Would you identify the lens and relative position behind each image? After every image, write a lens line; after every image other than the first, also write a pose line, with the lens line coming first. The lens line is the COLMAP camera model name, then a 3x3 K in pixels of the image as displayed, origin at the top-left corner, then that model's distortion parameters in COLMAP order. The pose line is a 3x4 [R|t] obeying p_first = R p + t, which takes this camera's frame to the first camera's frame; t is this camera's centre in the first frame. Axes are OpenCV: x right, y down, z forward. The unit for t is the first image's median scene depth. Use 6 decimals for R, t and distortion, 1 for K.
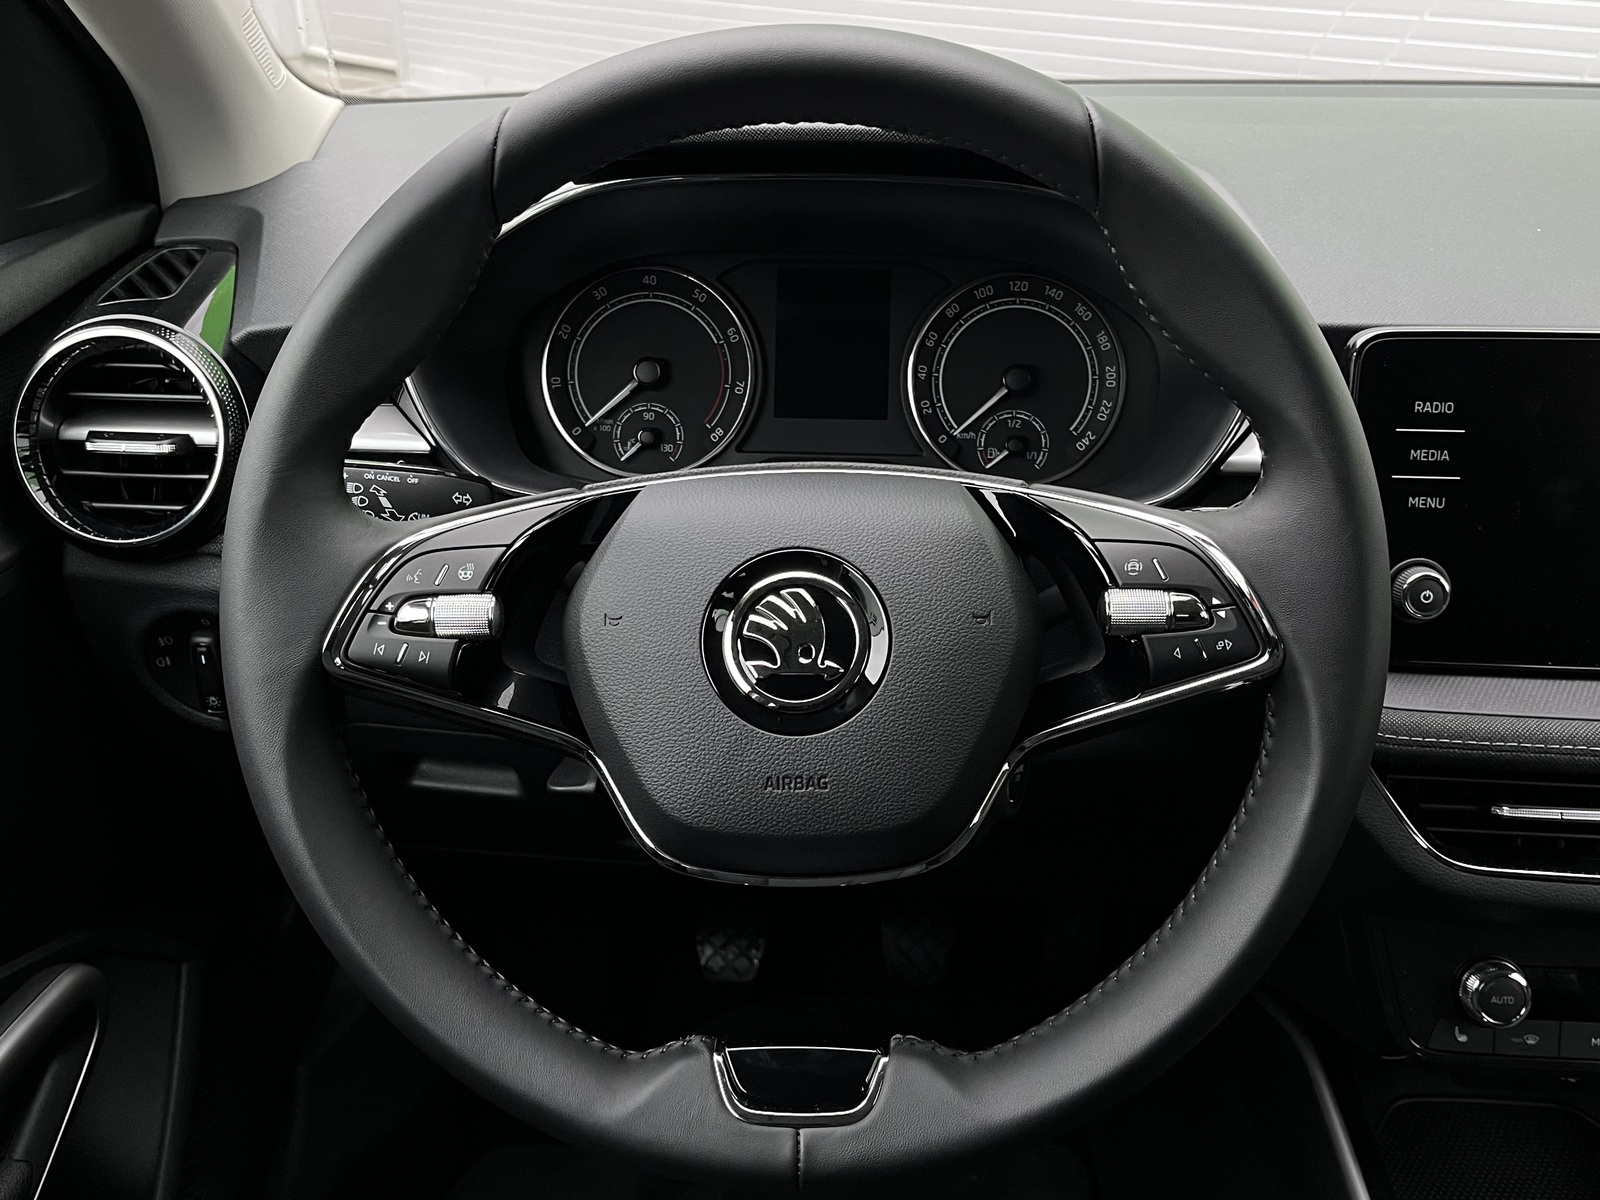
lens RADIAL K [[1530.1, 0, 800.0], [0, 1530.1, 600.0], [0, 0, 1]] dist [0.024086, 0.008221]
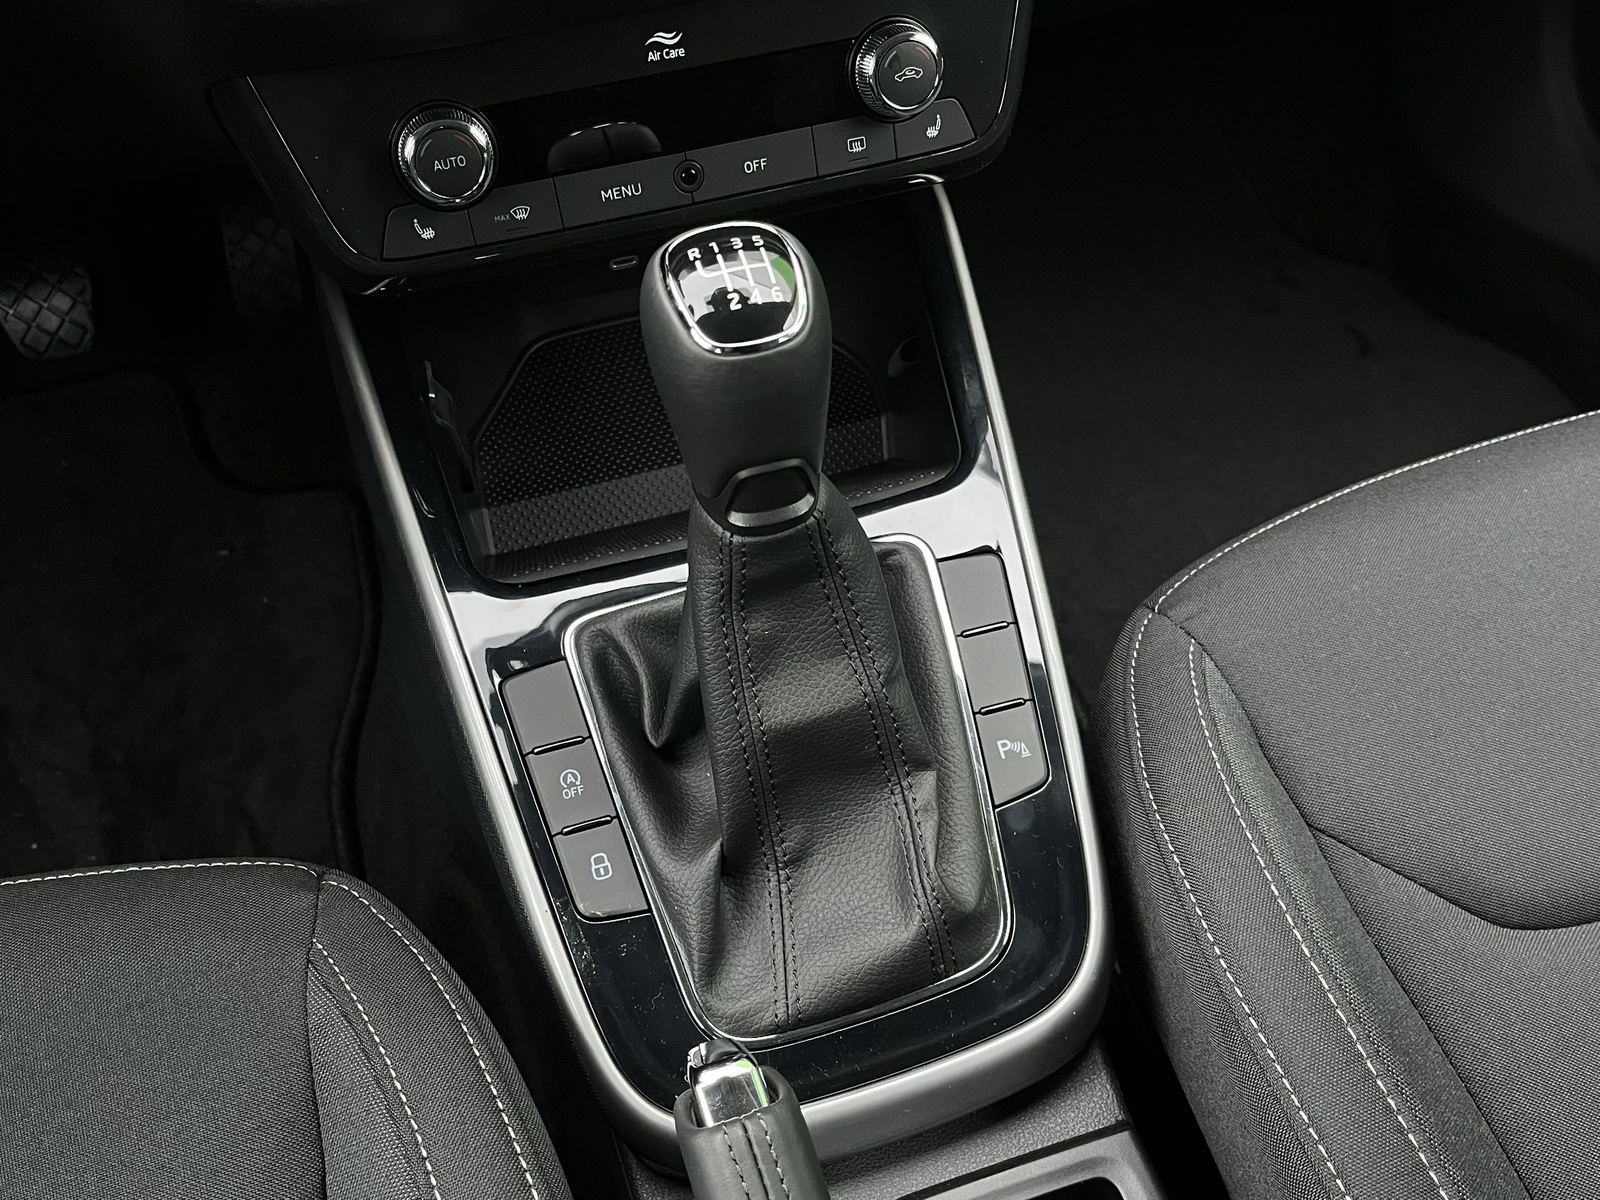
lens RADIAL K [[1413.1, 0, 800.0], [0, 1413.1, 600.0], [0, 0, 1]] dist [0.006940, 0.002196]
pose [[0.932696, -0.289409, 0.215221, 0.429101], [0.172482, 0.881999, 0.438551, 0.190413], [-0.316745, -0.371914, 0.872555, 0.342983]]
